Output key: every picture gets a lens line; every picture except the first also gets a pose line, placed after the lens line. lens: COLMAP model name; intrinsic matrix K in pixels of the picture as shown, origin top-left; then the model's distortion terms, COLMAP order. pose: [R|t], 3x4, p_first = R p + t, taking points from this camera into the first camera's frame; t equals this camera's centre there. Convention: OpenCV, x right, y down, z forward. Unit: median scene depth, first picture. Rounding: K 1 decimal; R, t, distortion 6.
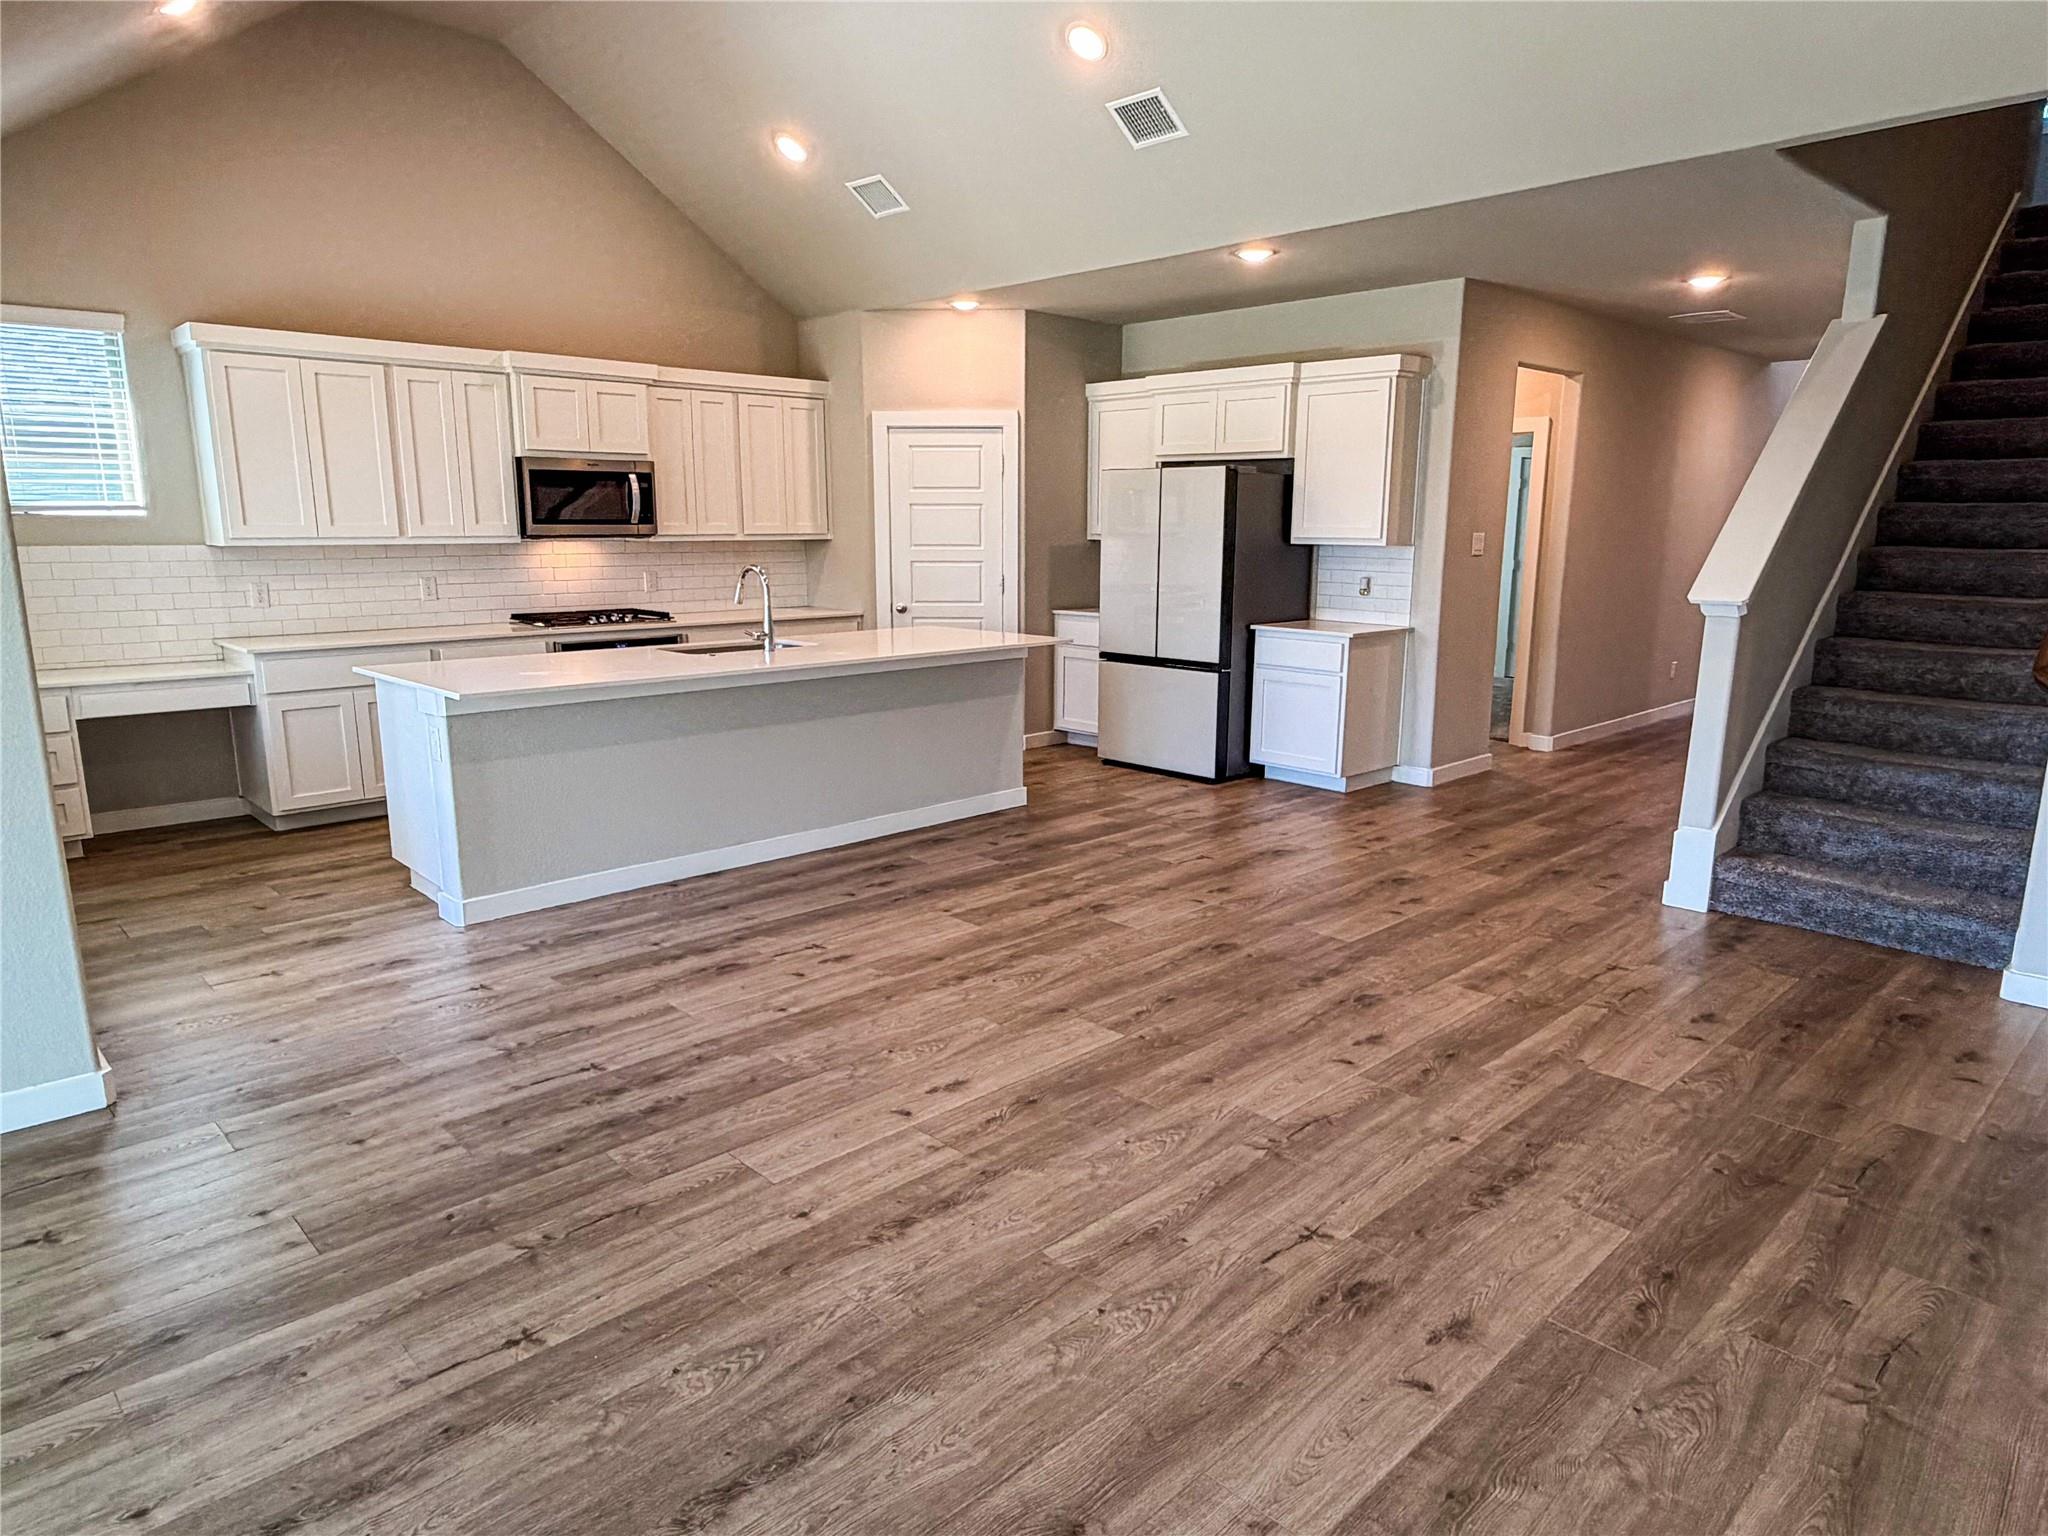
lens RADIAL K [[1250.1, 0, 1015.8], [0, 1250.1, 764.6], [0, 0, 1]] dist [-0.003799, 0.004444]
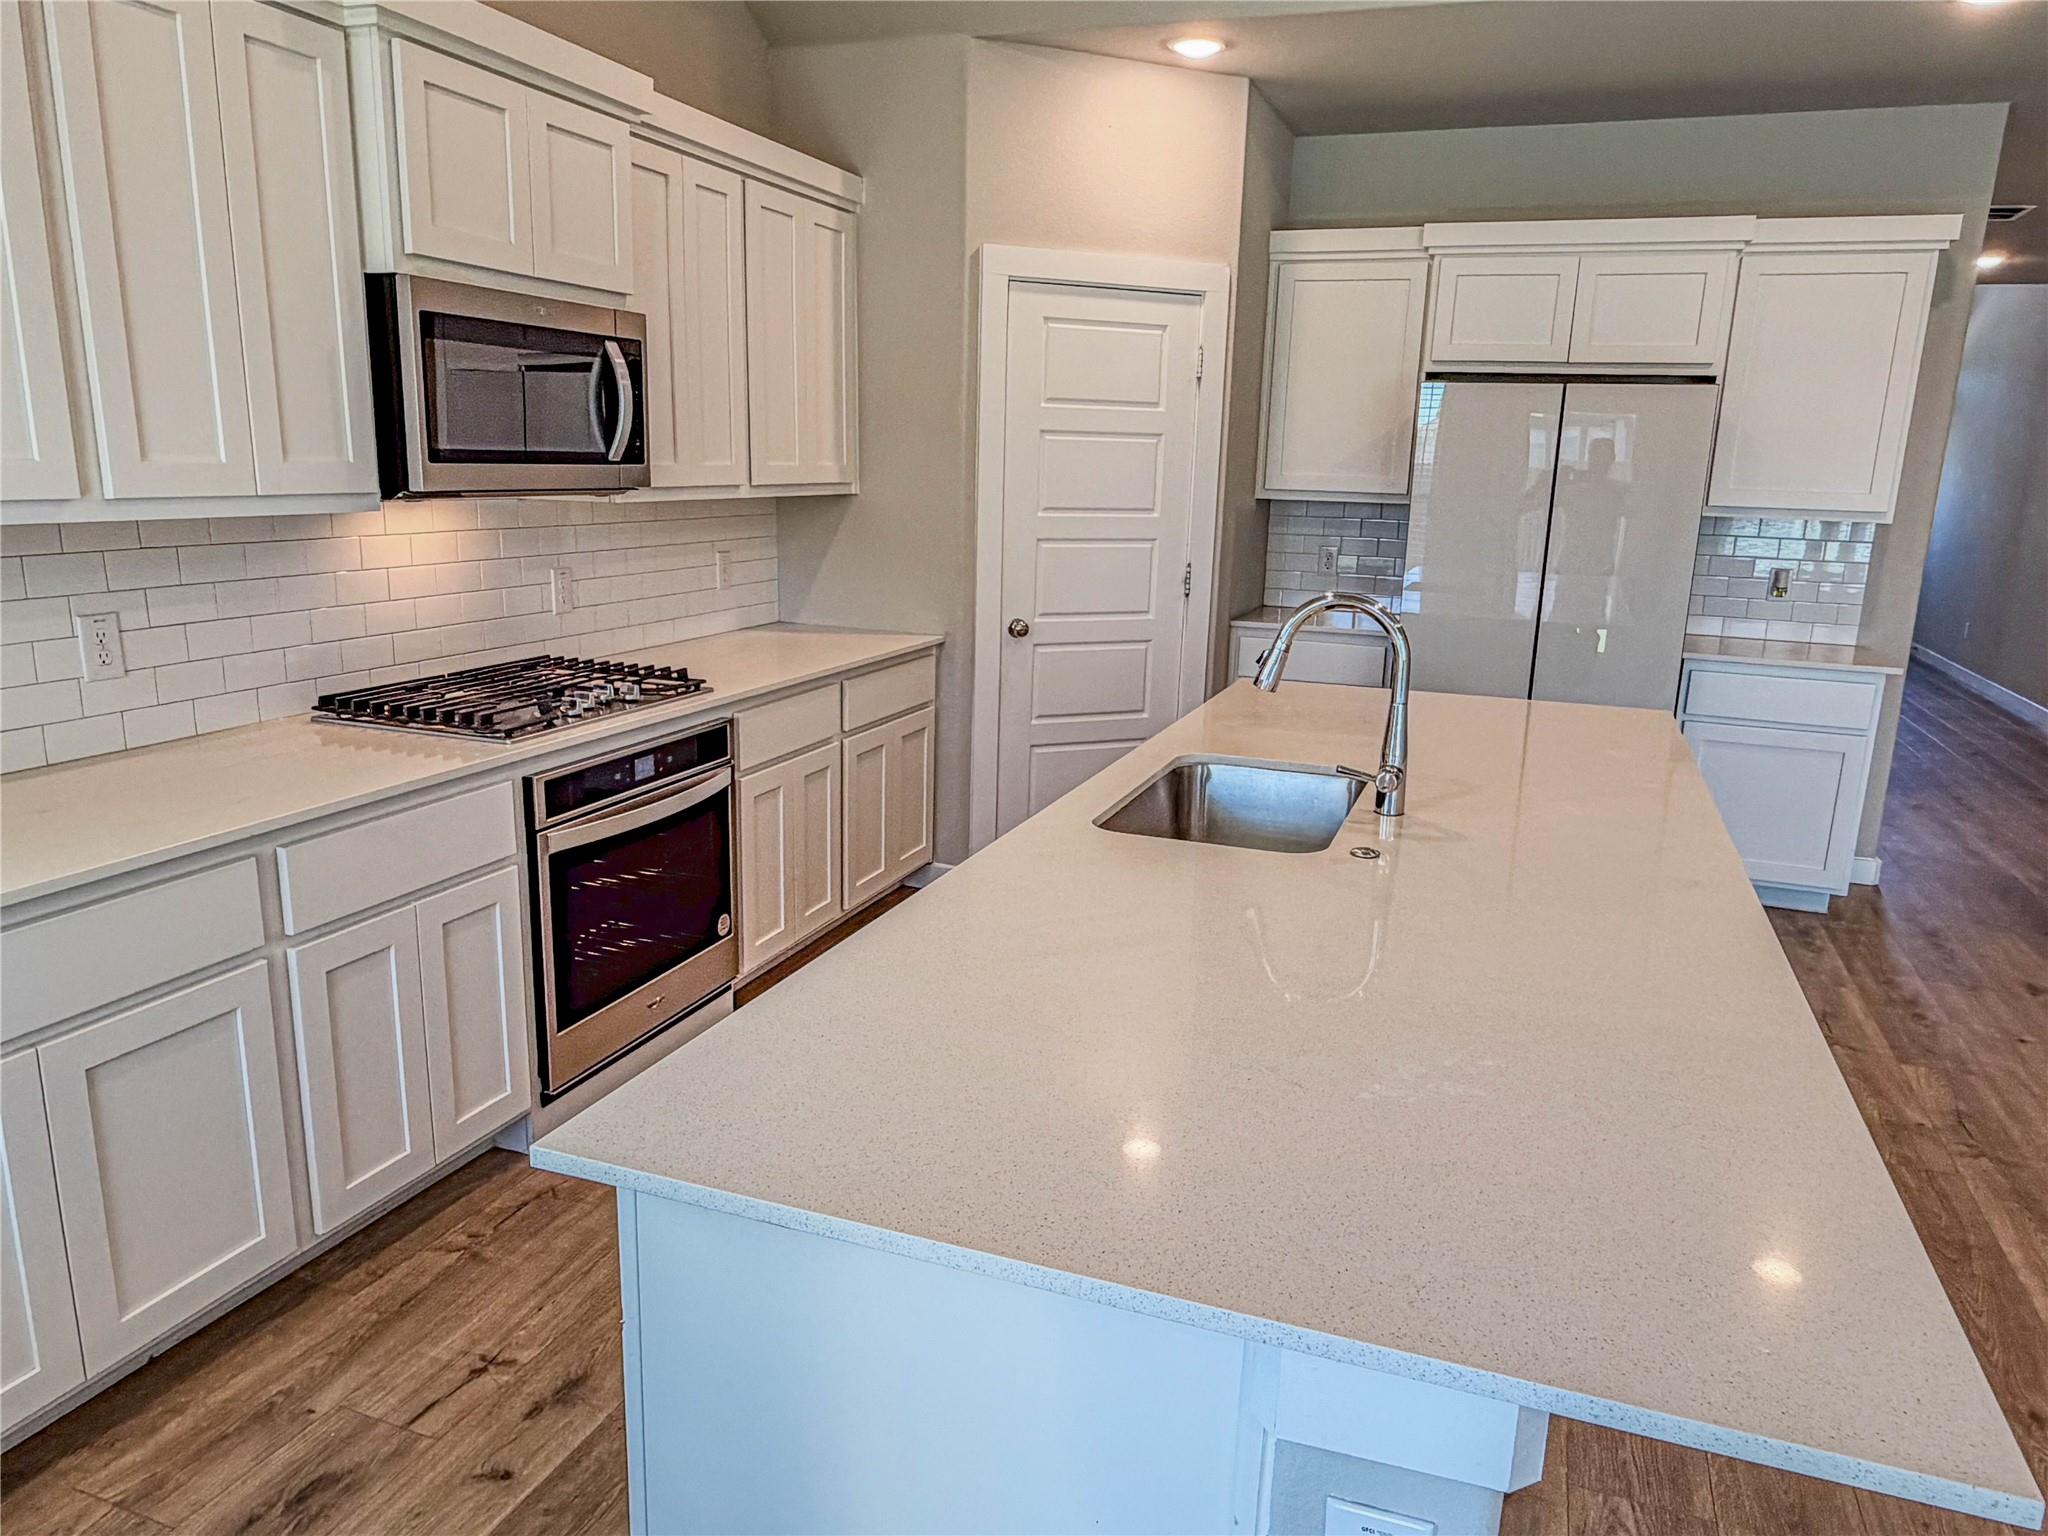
lens RADIAL K [[1400.2, 0, 1013.9], [0, 1400.2, 765.7], [0, 0, 1]] dist [0.011113, -0.000417]
pose [[0.898507, -0.072557, 0.432921, -0.527762], [0.058013, 0.997222, 0.046729, -0.142093], [-0.435108, -0.016871, 0.900220, 0.696488]]
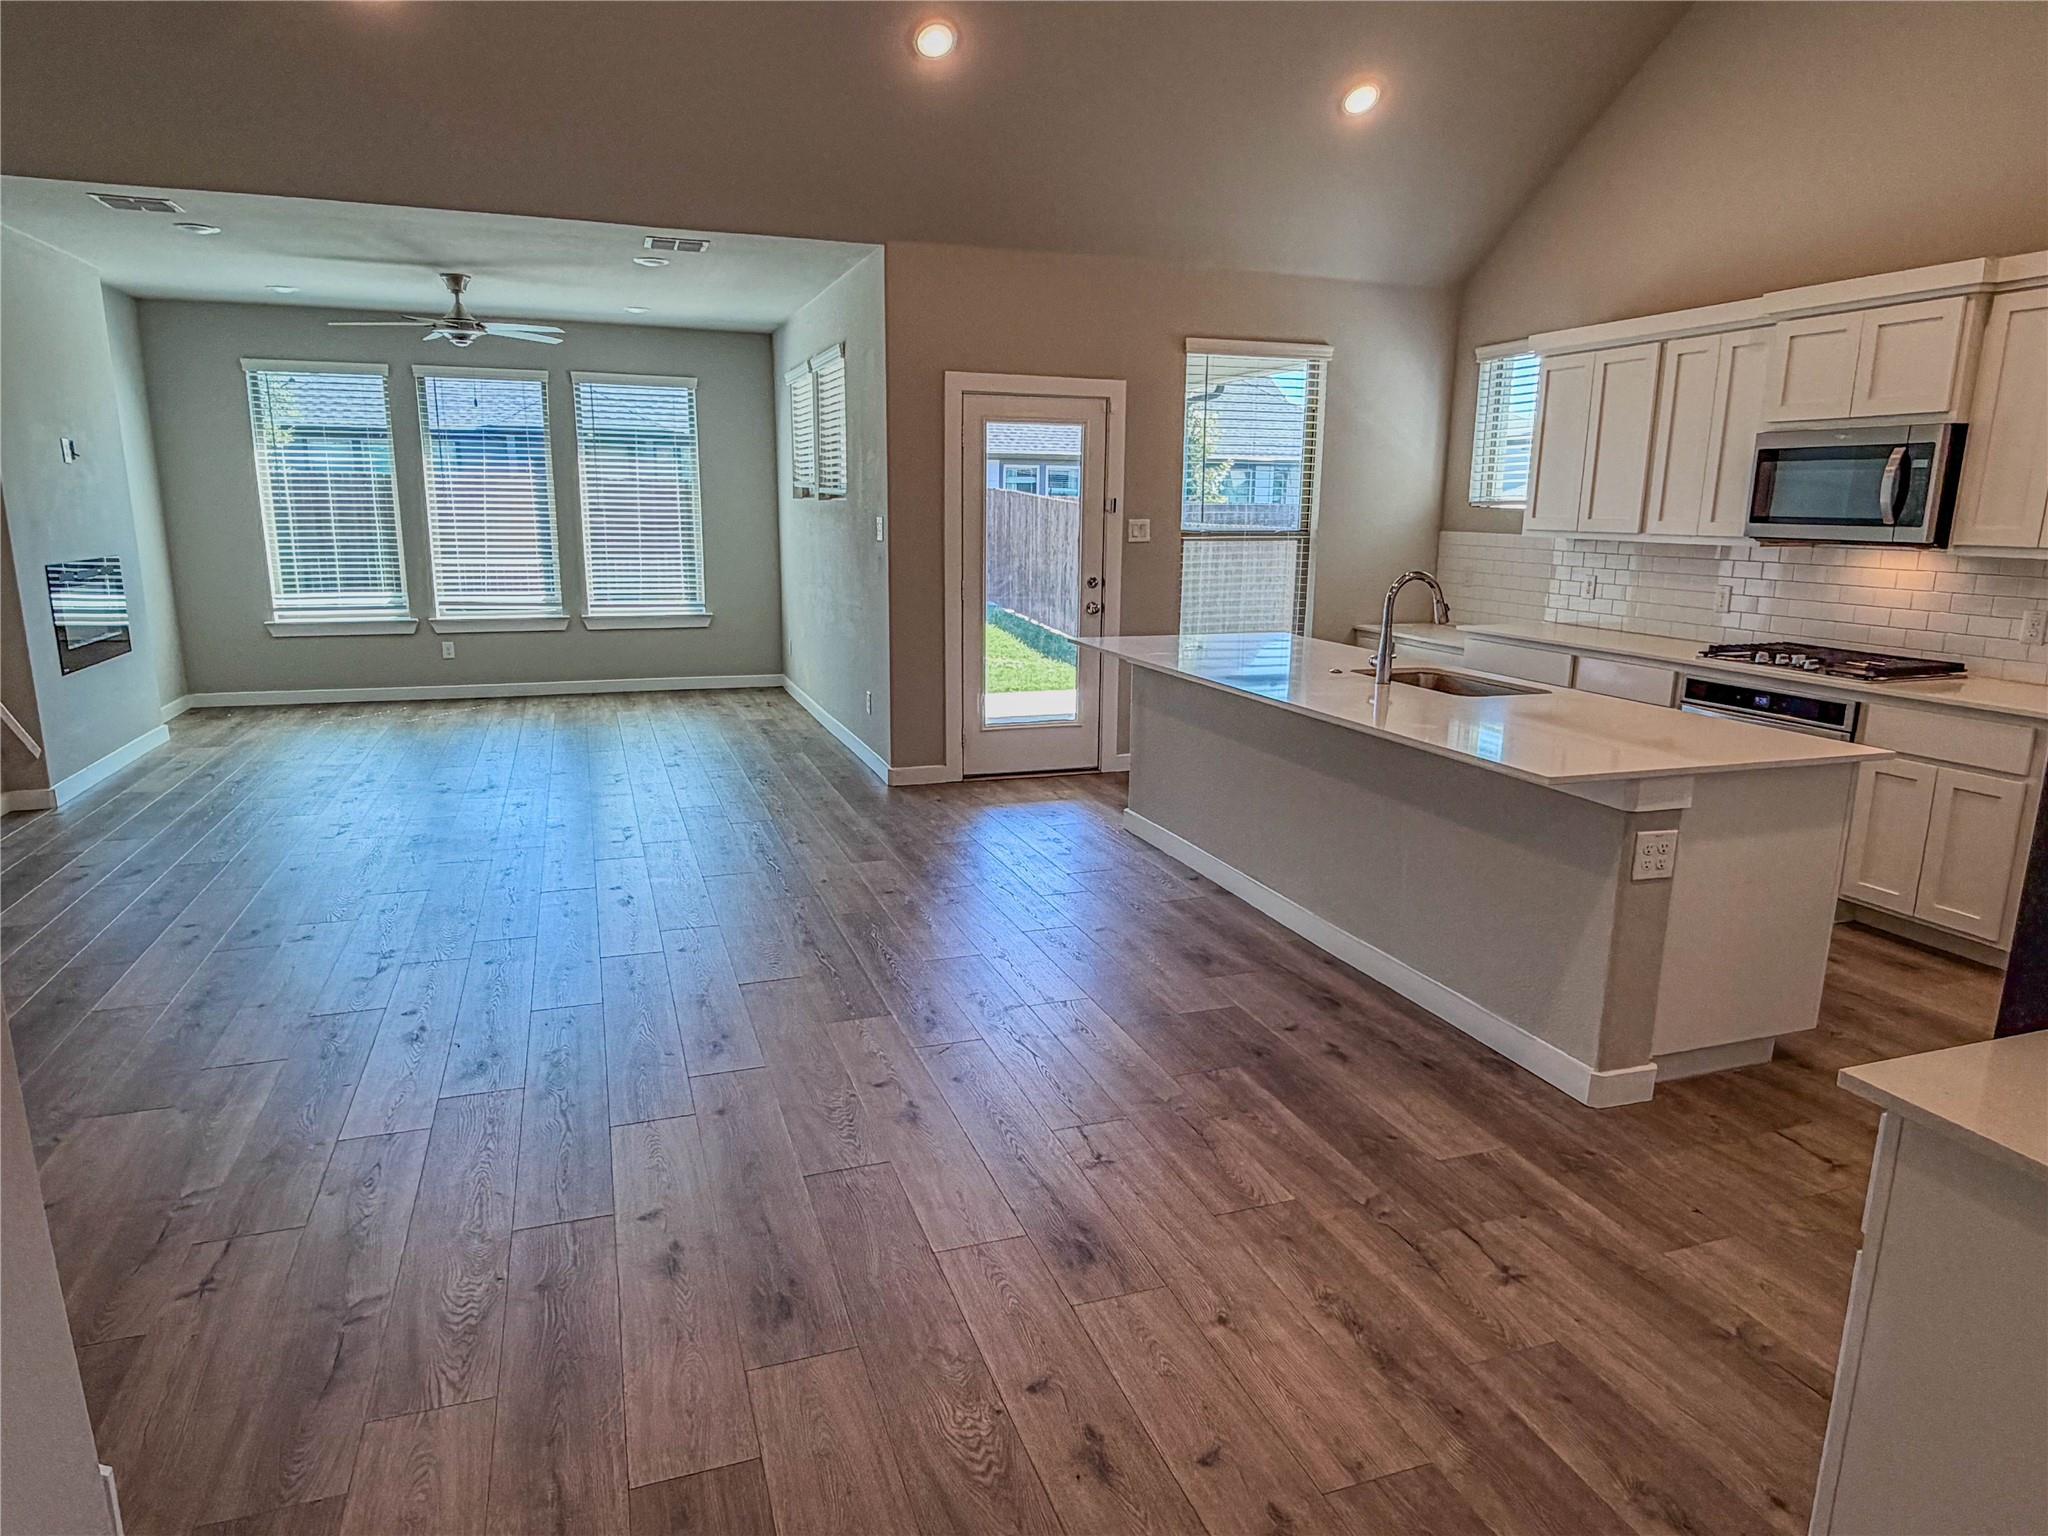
lens RADIAL K [[1250.1, 0, 1018.1], [0, 1250.1, 755.2], [0, 0, 1]] dist [-0.003799, 0.004444]
pose [[-0.410761, 0.175007, -0.894790, 0.626607], [-0.189117, 0.943707, 0.271390, -0.229061], [0.891914, 0.280696, -0.354541, 1.156098]]
